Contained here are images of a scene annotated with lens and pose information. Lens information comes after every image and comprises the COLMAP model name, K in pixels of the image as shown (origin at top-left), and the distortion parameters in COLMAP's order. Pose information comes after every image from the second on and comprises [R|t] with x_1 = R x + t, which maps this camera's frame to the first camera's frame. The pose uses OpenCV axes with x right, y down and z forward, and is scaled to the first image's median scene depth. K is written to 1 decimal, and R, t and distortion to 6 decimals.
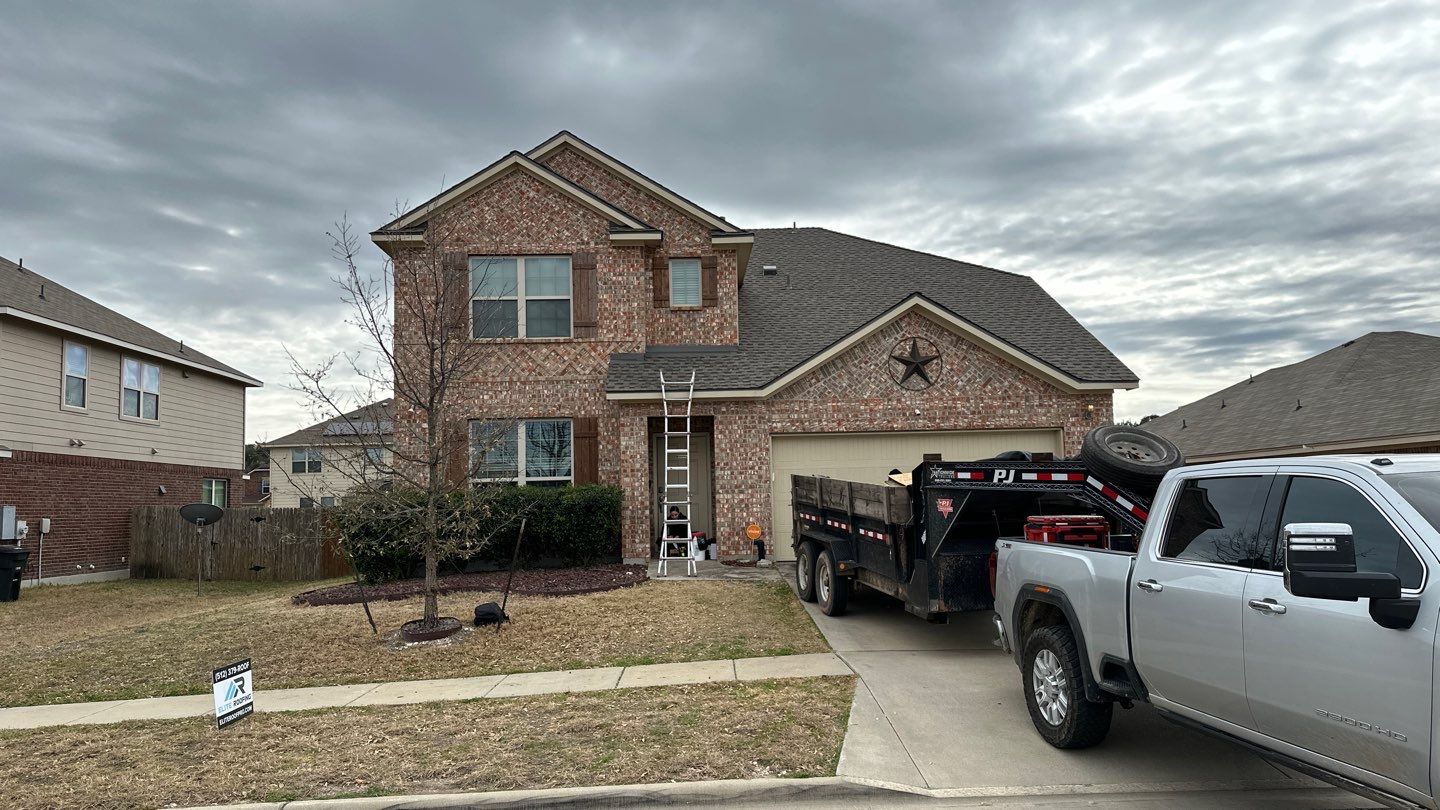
lens RADIAL K [[977.9, 0, 681.1], [0, 977.9, 416.8], [0, 0, 1]] dist [0.123290, -0.175742]
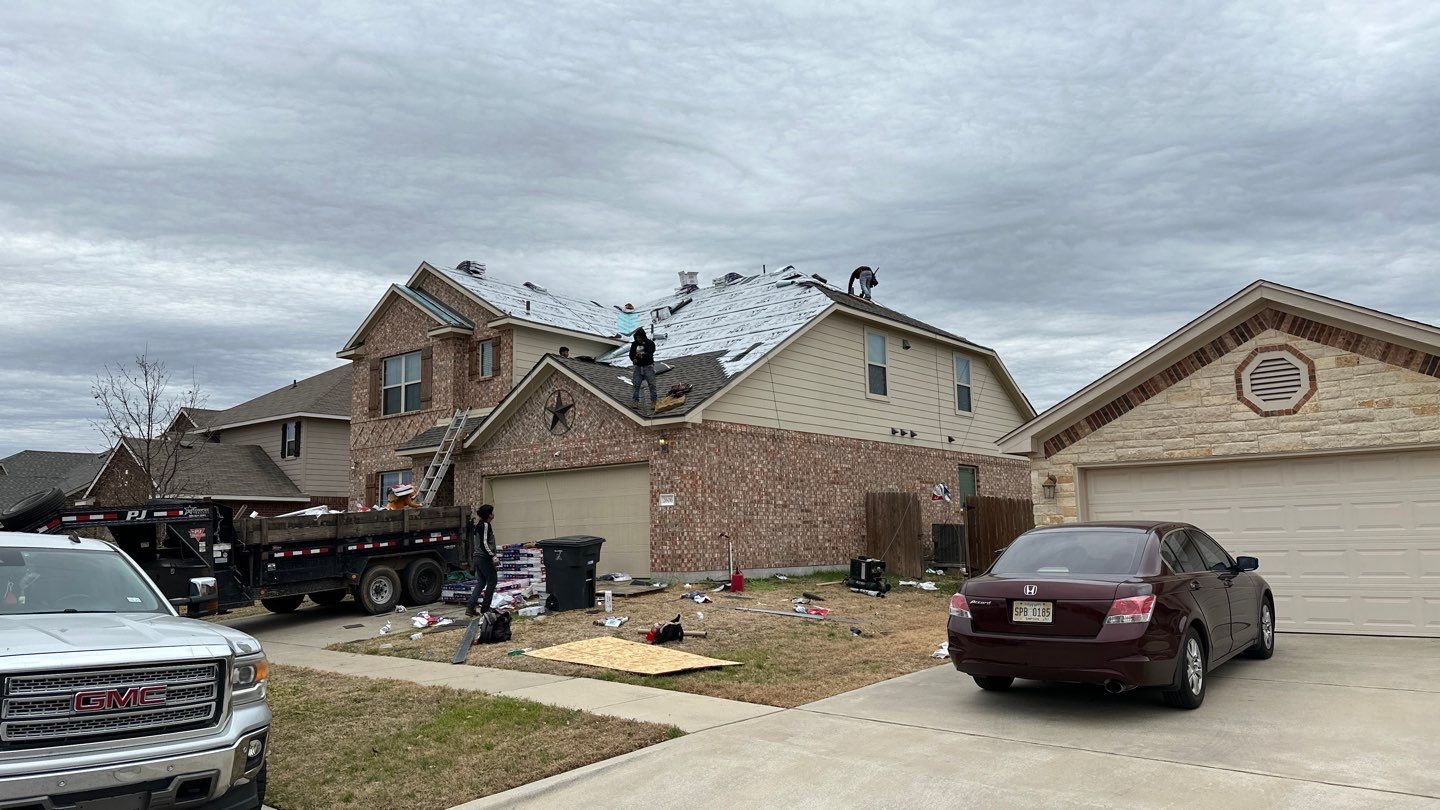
lens RADIAL K [[1052.6, 0, 720.0], [0, 1052.6, 405.0], [0, 0, 1]] dist [0.074944, -0.152149]
pose [[0.734882, -0.077447, -0.673758, 1.206175], [0.055999, 0.996995, -0.053523, 0.015397], [0.675879, 0.001603, 0.737011, 0.191913]]
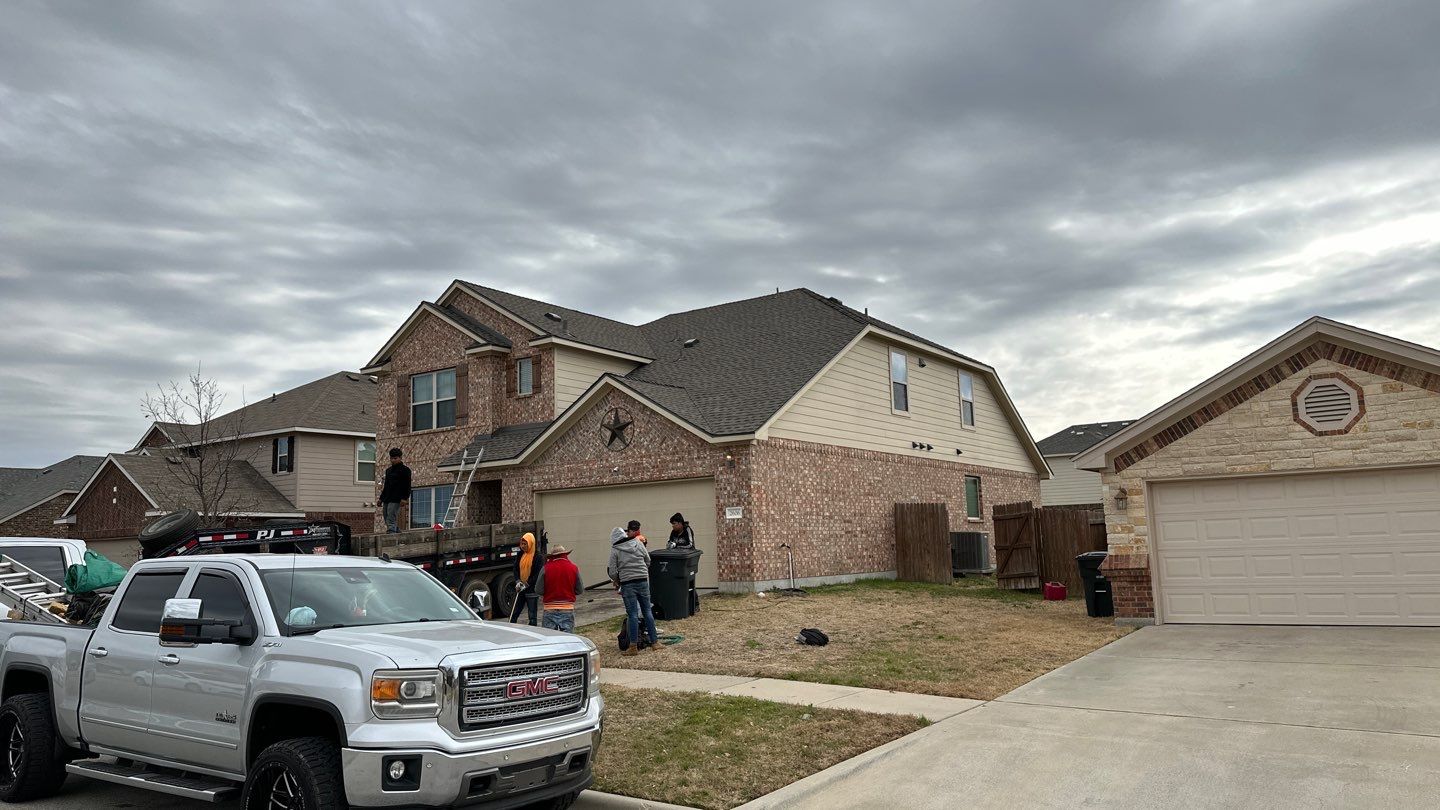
lens RADIAL K [[1057.8, 0, 725.5], [0, 1057.8, 387.8], [0, 0, 1]] dist [0.072078, -0.146748]
pose [[0.791430, -0.093203, -0.604112, 1.125225], [0.062802, 0.995475, -0.071308, -0.002776], [0.608025, 0.018496, 0.793702, 0.028426]]
